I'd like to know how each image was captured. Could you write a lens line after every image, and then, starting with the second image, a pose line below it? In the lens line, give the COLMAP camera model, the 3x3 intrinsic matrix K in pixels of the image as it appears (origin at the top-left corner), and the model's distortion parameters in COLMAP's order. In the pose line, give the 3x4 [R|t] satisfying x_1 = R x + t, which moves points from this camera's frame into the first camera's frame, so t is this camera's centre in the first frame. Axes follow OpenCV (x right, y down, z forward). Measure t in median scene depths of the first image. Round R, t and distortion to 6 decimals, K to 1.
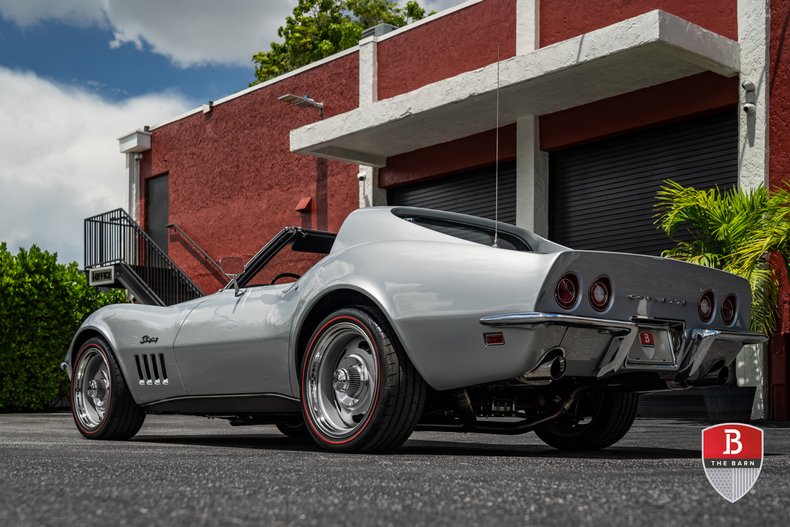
lens RADIAL K [[1000.1, 0, 393.8], [0, 1000.1, 411.2], [0, 0, 1]] dist [0.012920, -0.013227]
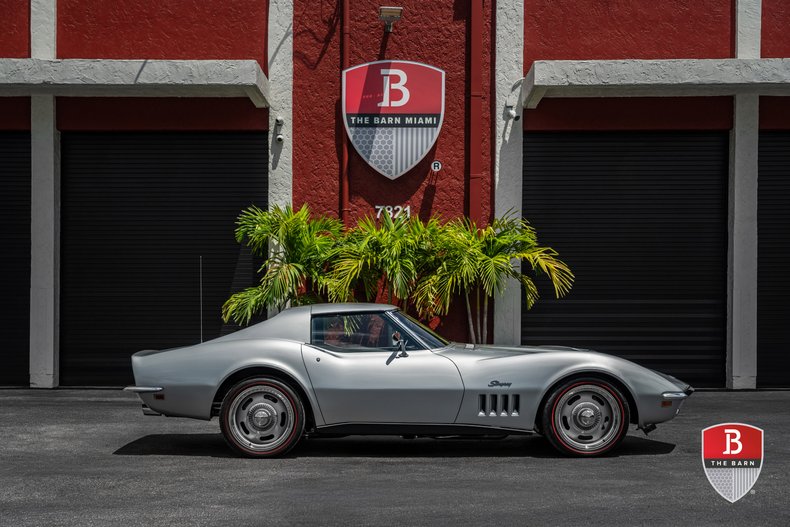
lens RADIAL K [[1139.4, 0, 376.4], [0, 1139.4, 337.8], [0, 0, 1]] dist [0.010327, -0.006162]
pose [[0.689016, -0.010270, 0.724673, -0.448455], [0.003283, 0.999934, 0.011049, -0.053317], [-0.724739, -0.005234, 0.689004, -0.047627]]
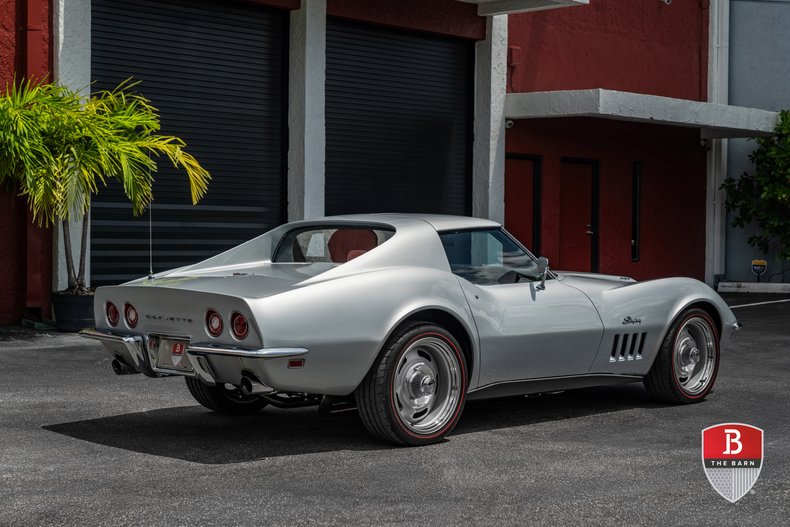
lens RADIAL K [[1318.2, 0, 395.0], [0, 1318.2, 263.5], [0, 0, 1]] dist [0.045105, 0.047916]
pose [[-0.035827, -0.025502, 0.999033, -0.513666], [-0.009619, 0.999637, 0.025172, -0.058753], [-0.999312, -0.008708, -0.036059, 0.411832]]
